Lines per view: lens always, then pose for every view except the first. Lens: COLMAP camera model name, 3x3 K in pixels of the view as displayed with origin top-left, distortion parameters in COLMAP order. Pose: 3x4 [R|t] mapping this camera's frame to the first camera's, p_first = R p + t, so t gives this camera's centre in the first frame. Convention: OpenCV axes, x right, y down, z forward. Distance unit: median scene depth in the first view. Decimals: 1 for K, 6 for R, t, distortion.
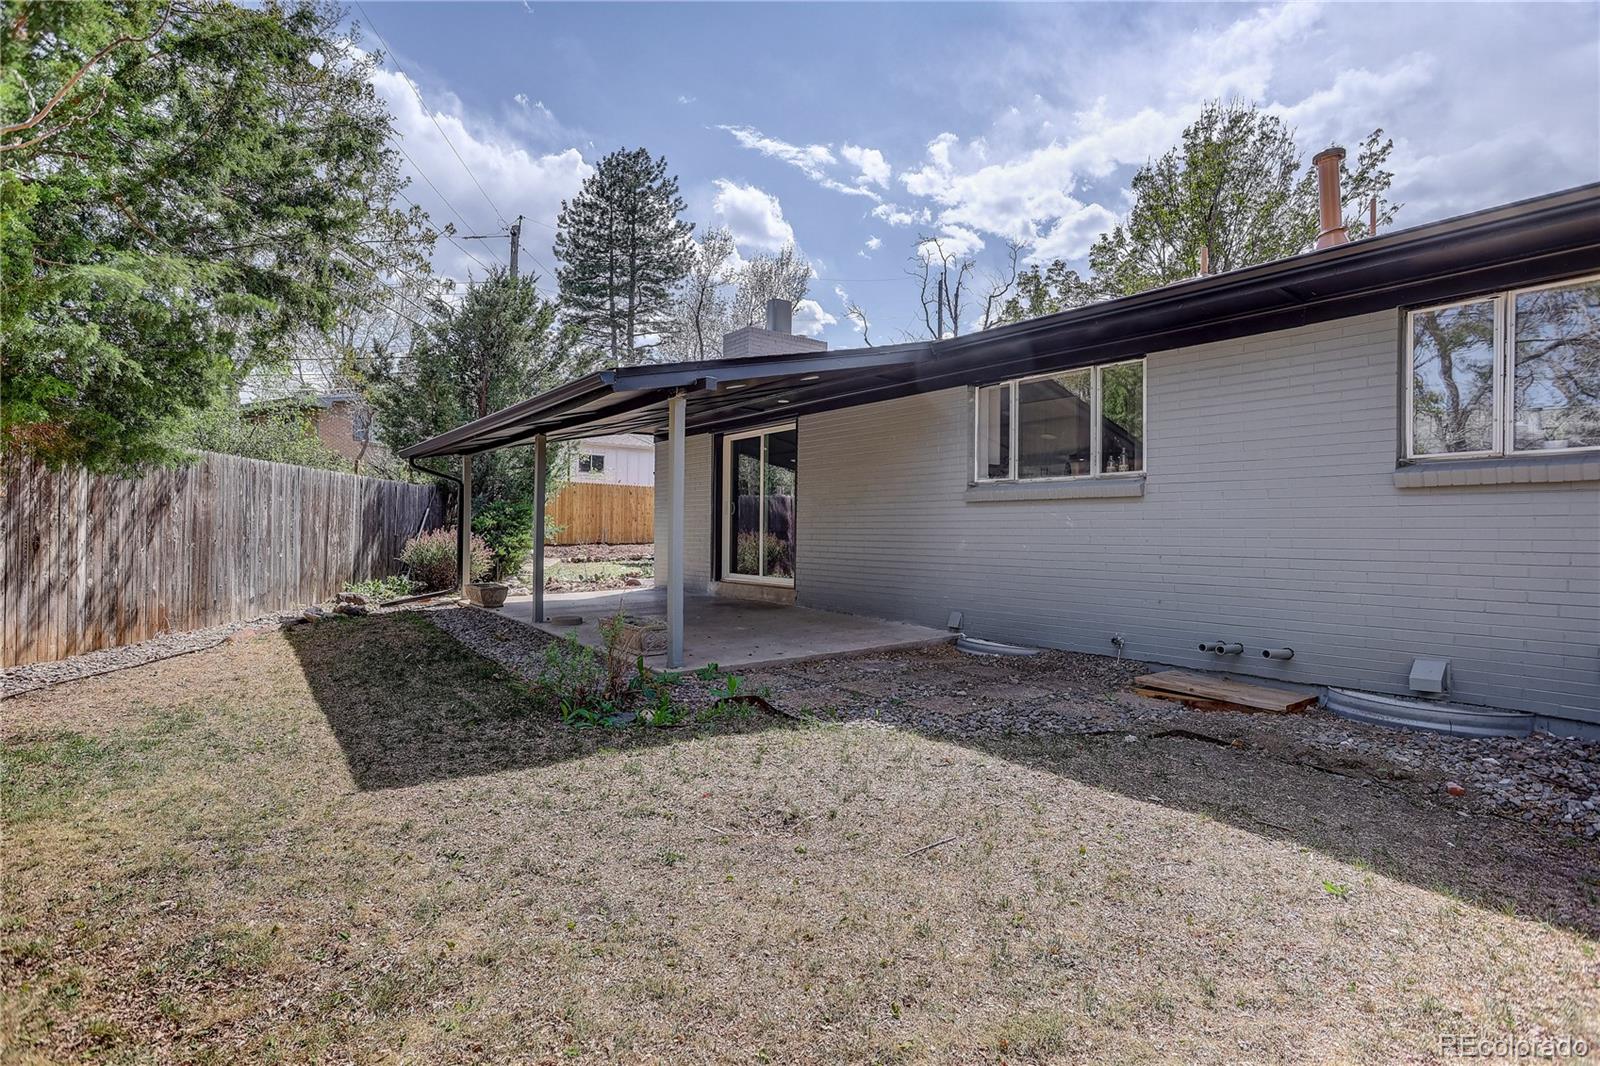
lens RADIAL K [[793.4, 0, 800.6], [0, 793.4, 529.9], [0, 0, 1]] dist [-0.001027, 0.000001]
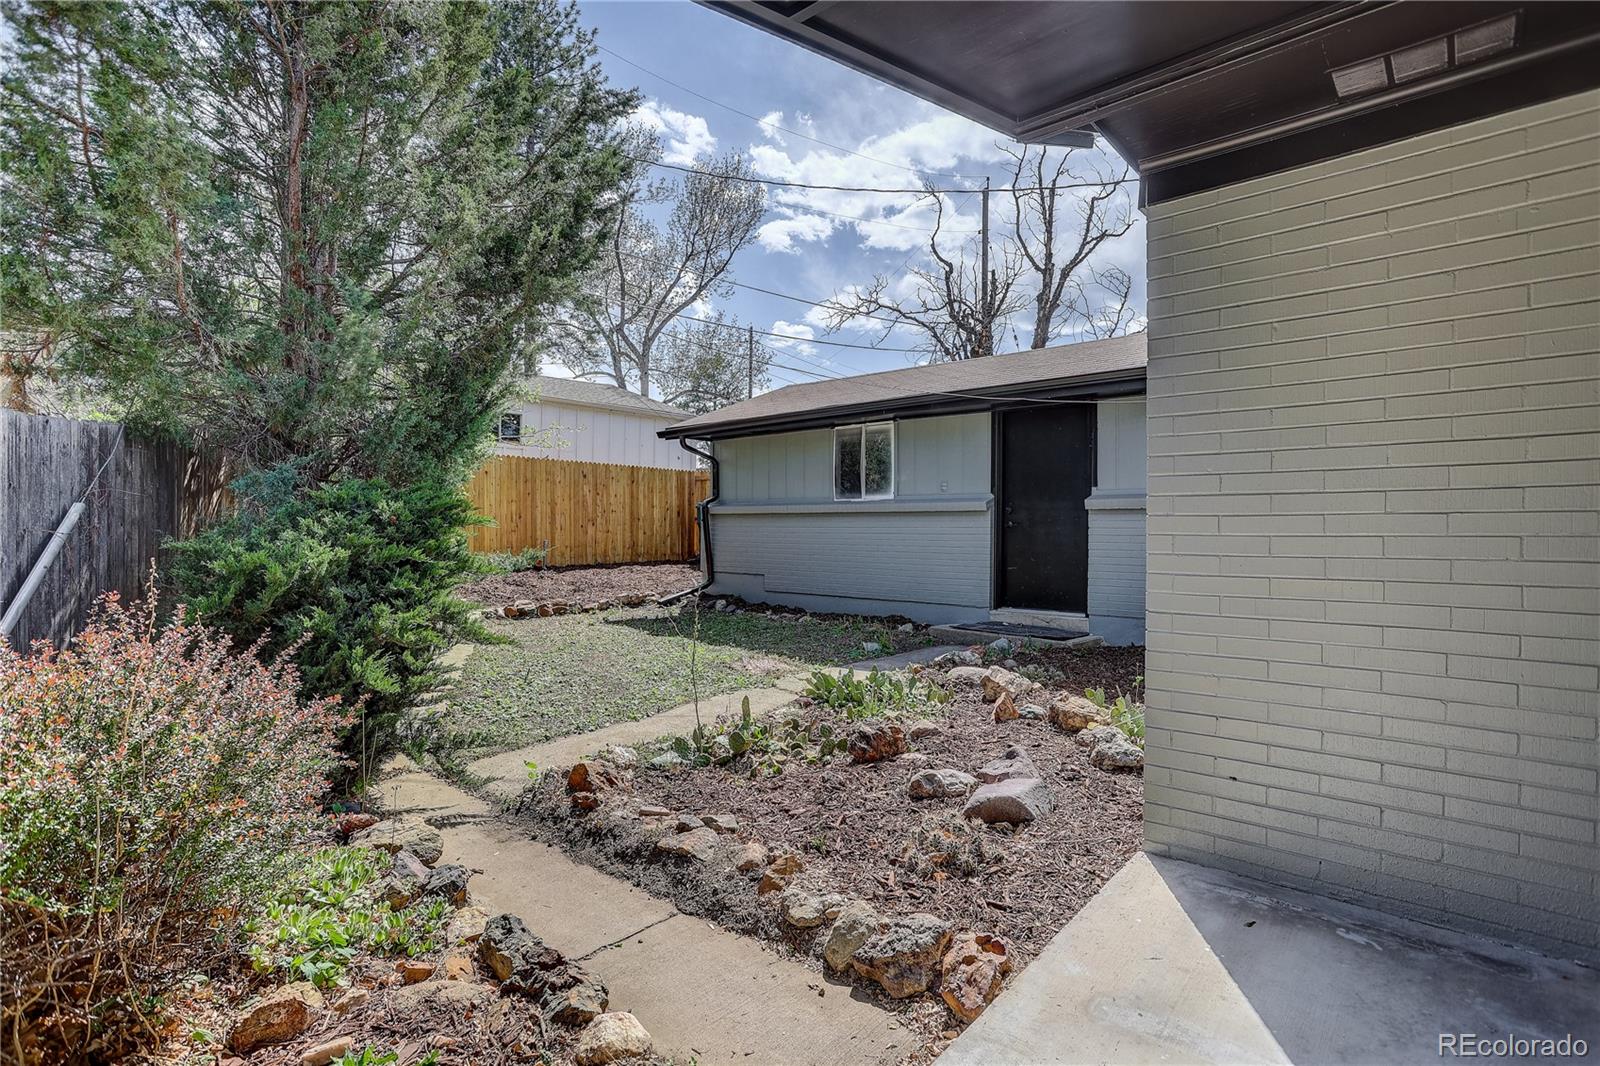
lens RADIAL K [[793.4, 0, 799.6], [0, 793.4, 530.0], [0, 0, 1]] dist [-0.001027, 0.000001]
pose [[0.983819, -0.010924, 0.178831, -0.279821], [0.009709, 0.999923, 0.007666, -0.018291], [-0.178901, -0.005805, 0.983850, 0.706193]]
